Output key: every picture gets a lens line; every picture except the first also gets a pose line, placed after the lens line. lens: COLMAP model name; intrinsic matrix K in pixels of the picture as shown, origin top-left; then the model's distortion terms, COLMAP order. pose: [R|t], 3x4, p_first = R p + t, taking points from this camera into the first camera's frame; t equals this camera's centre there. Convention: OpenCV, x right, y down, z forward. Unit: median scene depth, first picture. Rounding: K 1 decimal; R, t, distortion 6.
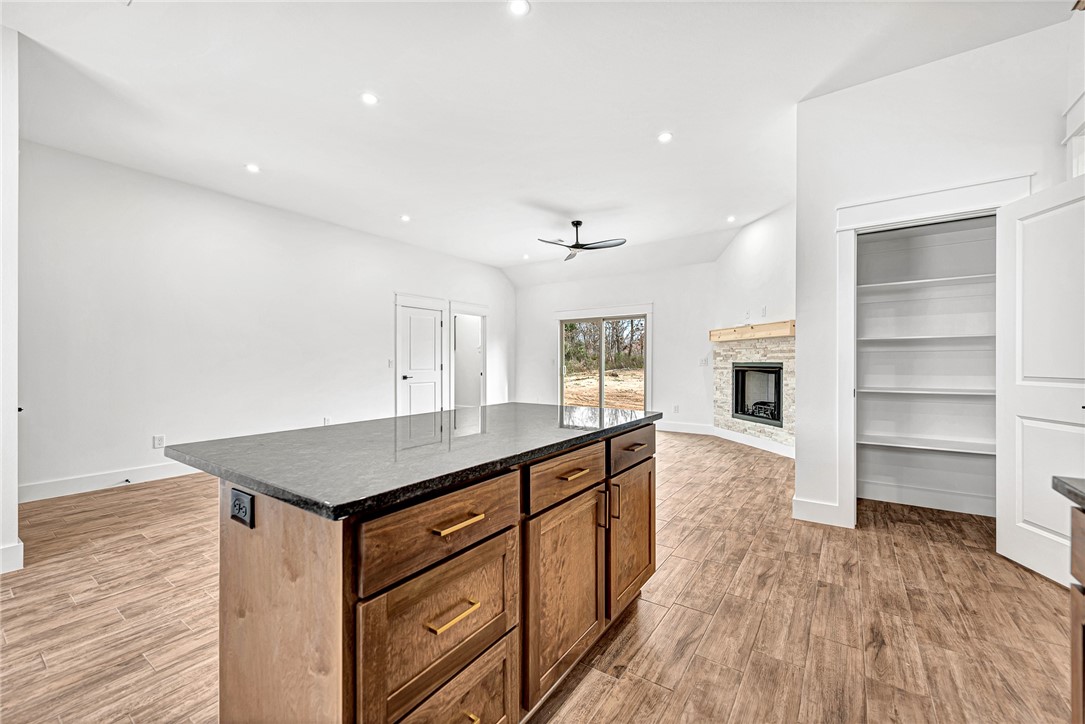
lens RADIAL K [[432.8, 0, 542.5], [0, 432.8, 363.4], [0, 0, 1]] dist [0.000891, -0.001073]
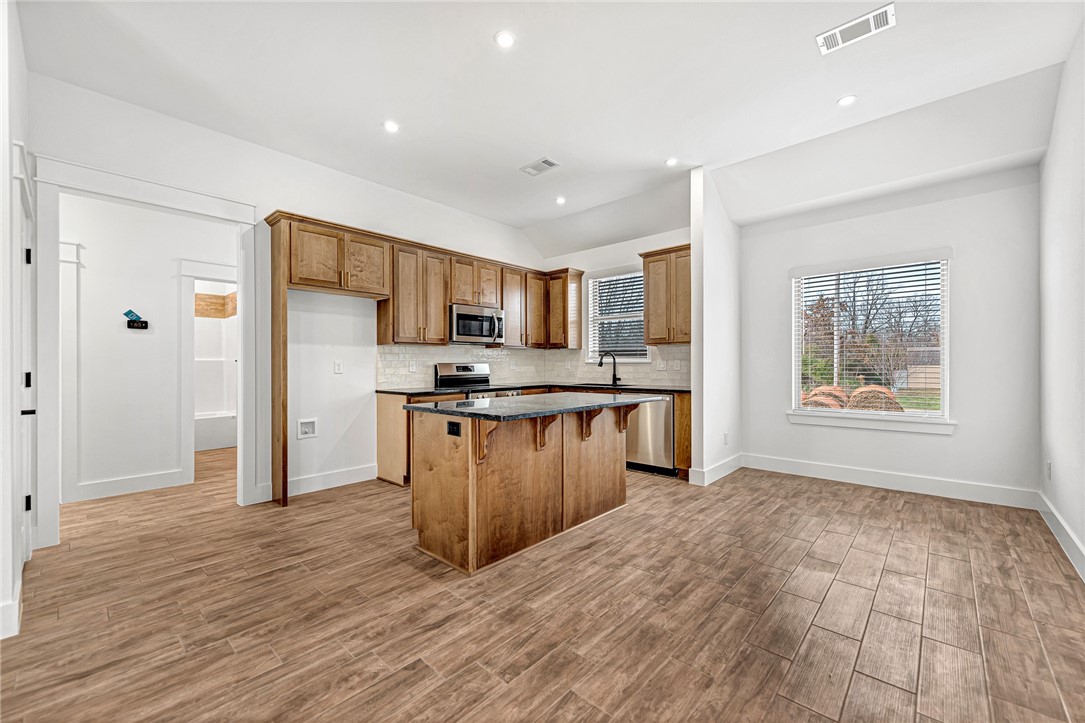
lens RADIAL K [[432.8, 0, 542.9], [0, 432.8, 362.6], [0, 0, 1]] dist [0.000891, -0.001073]
pose [[-0.991211, 0.009708, 0.131934, -0.240036], [0.009592, 0.999953, -0.001512, -0.004931], [-0.131942, -0.000233, -0.991257, 1.691057]]
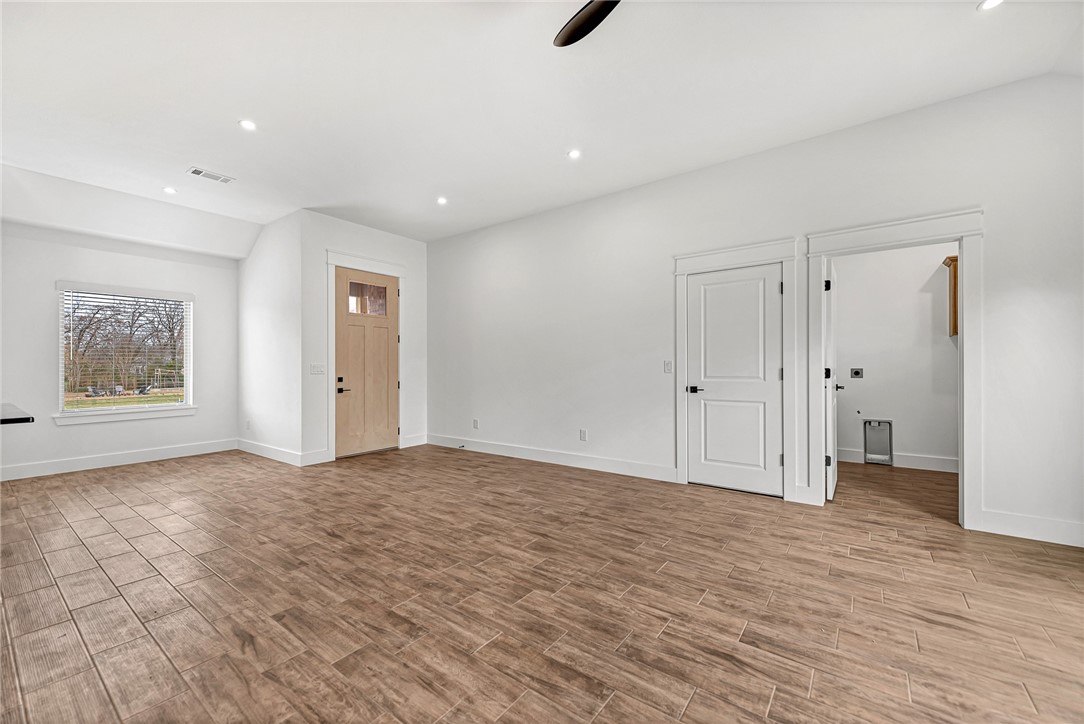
lens RADIAL K [[432.4, 0, 542.5], [0, 432.4, 365.9], [0, 0, 1]] dist [0.000891, -0.001073]
pose [[-0.023545, 0.005493, -0.999708, 0.730228], [0.003539, 0.999979, 0.005411, -0.012250], [0.999717, -0.003411, -0.023564, 1.929889]]
